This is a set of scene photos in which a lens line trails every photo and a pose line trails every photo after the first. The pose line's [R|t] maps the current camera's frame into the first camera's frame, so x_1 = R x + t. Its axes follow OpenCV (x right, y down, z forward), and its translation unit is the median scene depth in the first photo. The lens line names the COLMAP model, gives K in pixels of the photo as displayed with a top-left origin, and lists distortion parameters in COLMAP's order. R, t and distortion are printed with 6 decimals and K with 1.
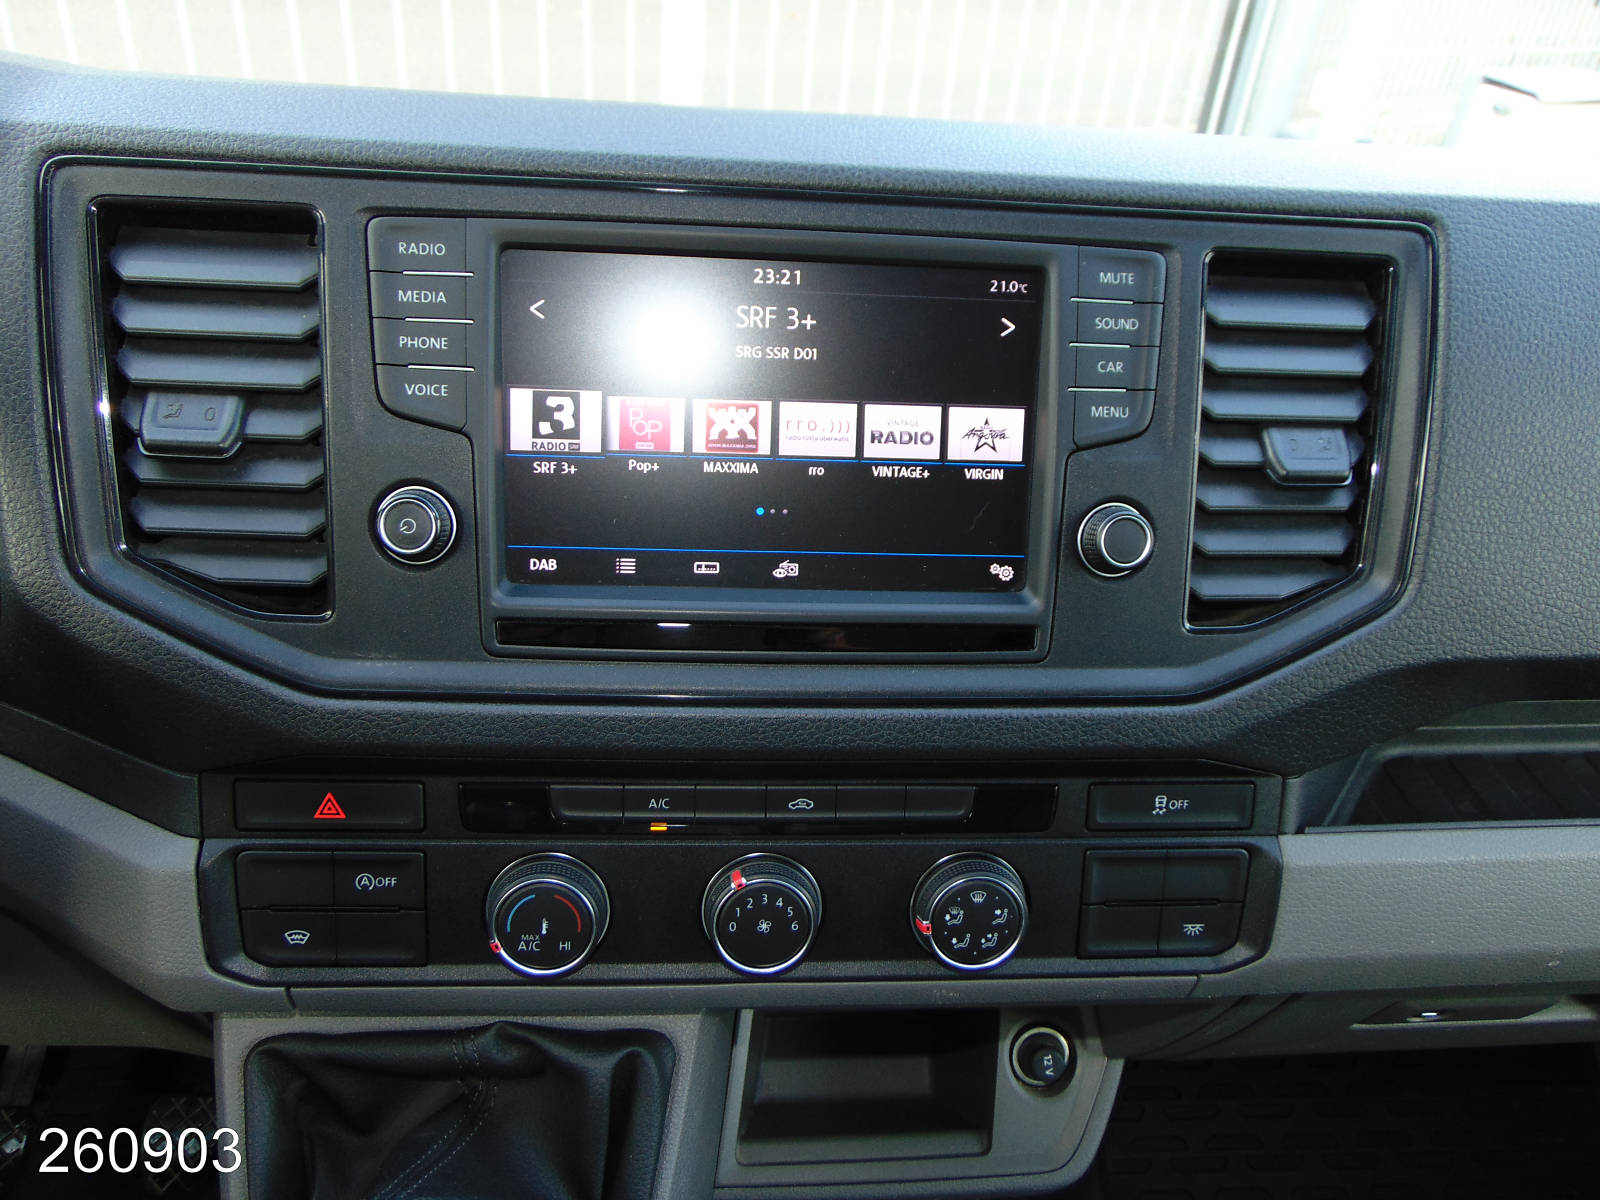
lens RADIAL K [[1163.6, 0, 793.3], [0, 1163.6, 609.9], [0, 0, 1]] dist [-0.028519, 0.045723]
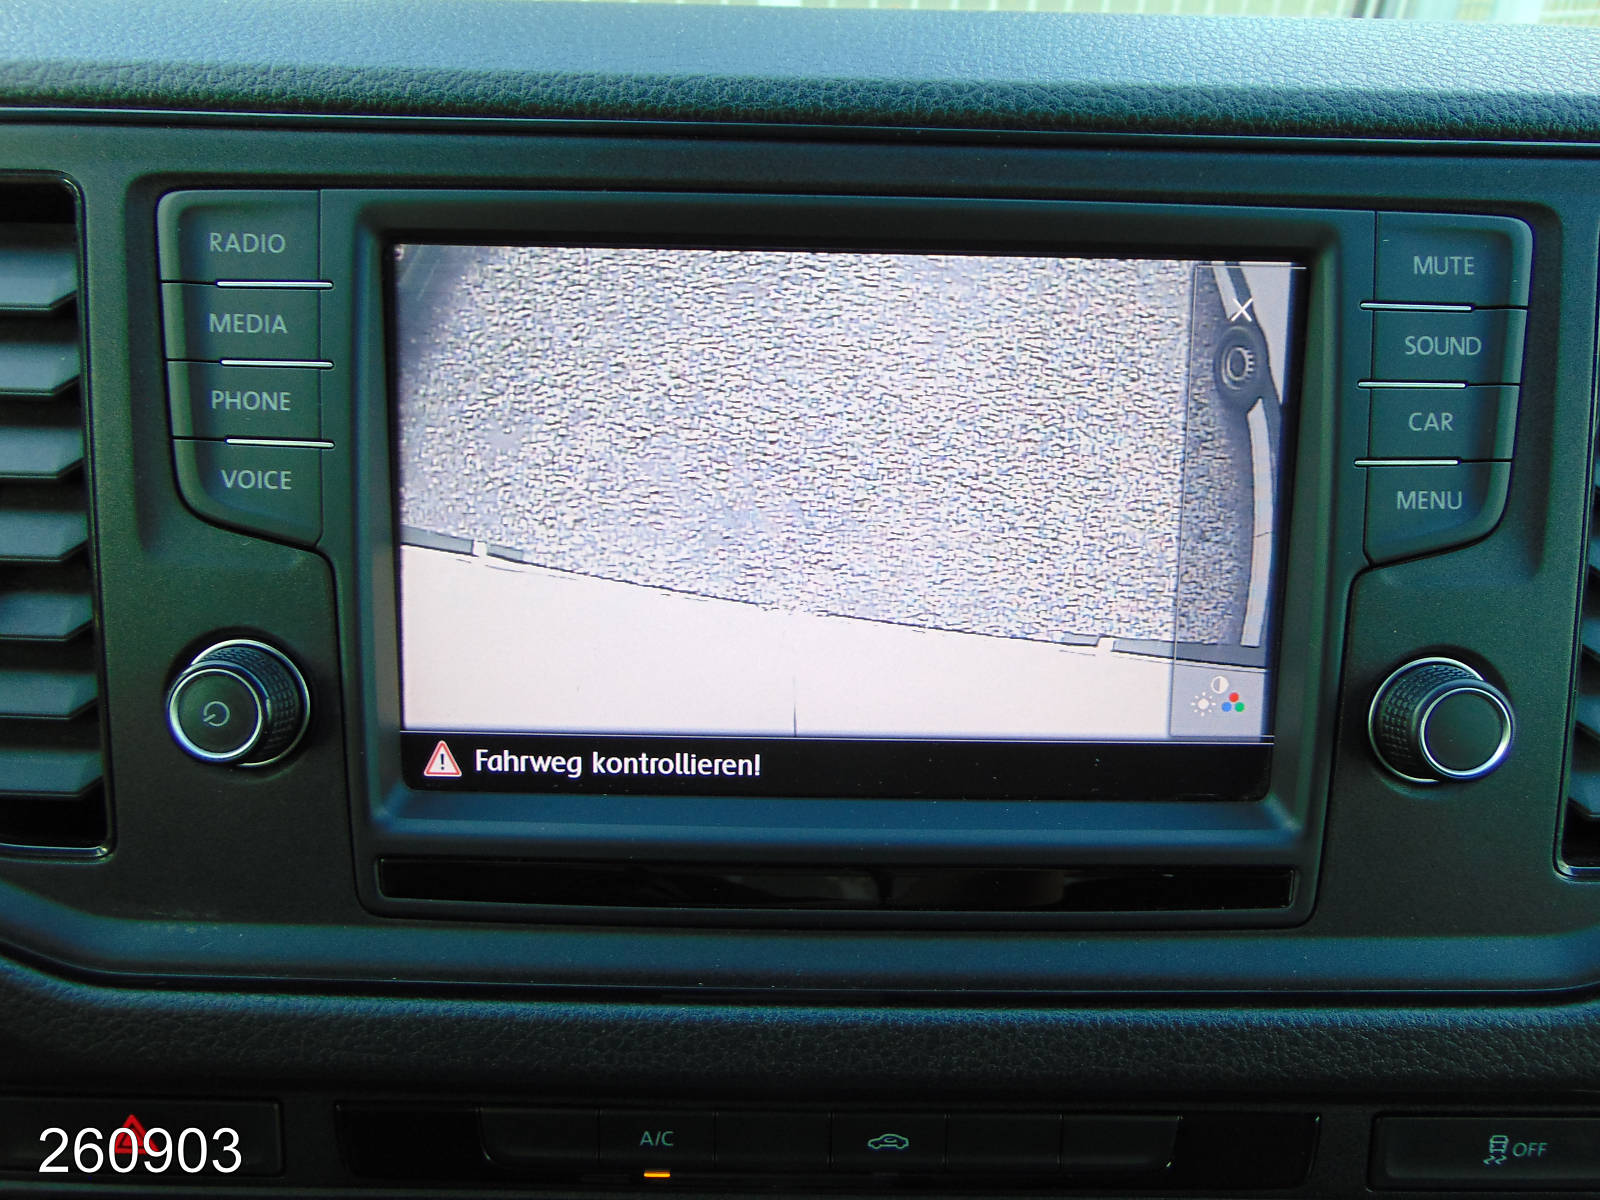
lens RADIAL K [[1163.6, 0, 803.4], [0, 1163.6, 592.7], [0, 0, 1]] dist [-0.028519, 0.045723]
pose [[0.996567, 0.000835, -0.082788, 0.012719], [-0.001185, 0.999991, -0.004184, -0.121388], [0.082784, 0.004268, 0.996558, 0.403464]]
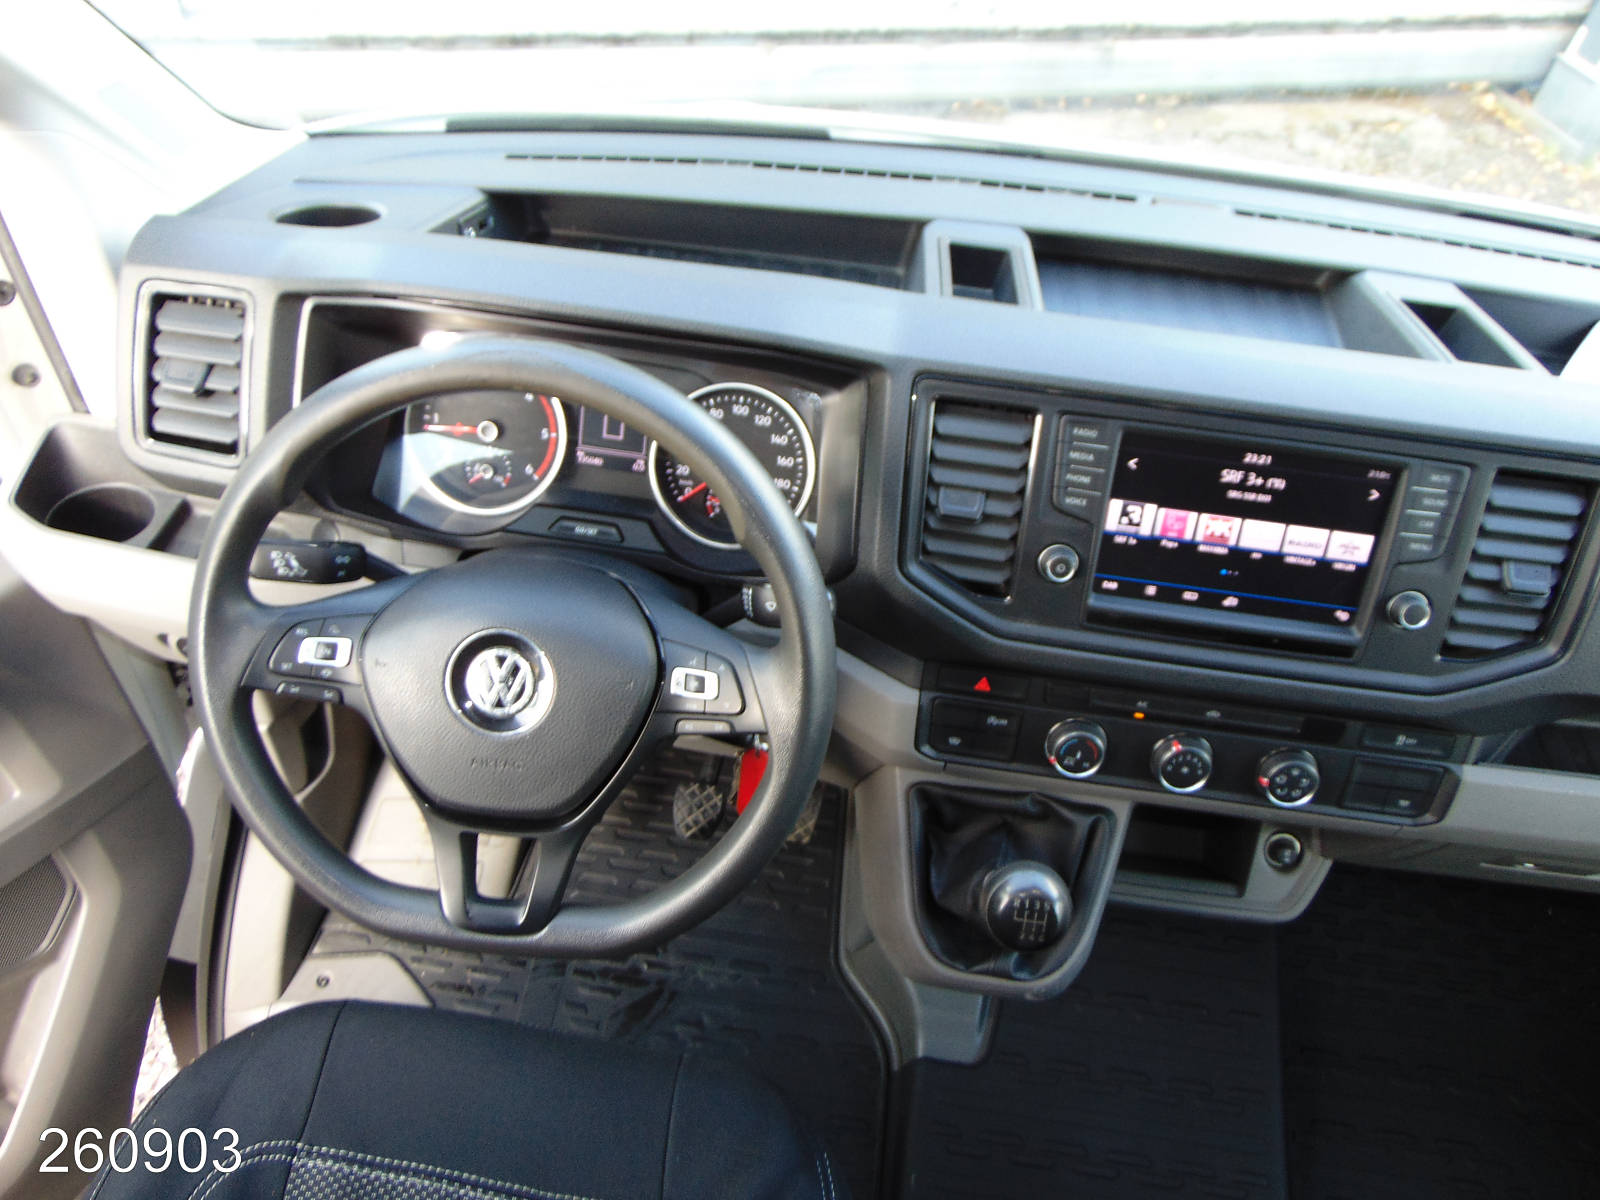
lens RADIAL K [[1163.6, 0, 783.3], [0, 1163.6, 598.0], [0, 0, 1]] dist [-0.028519, 0.045723]
pose [[0.982593, 0.136937, -0.125540, -0.509014], [-0.109338, 0.972610, 0.205123, -0.363998], [0.150190, -0.187826, 0.970651, -1.029608]]
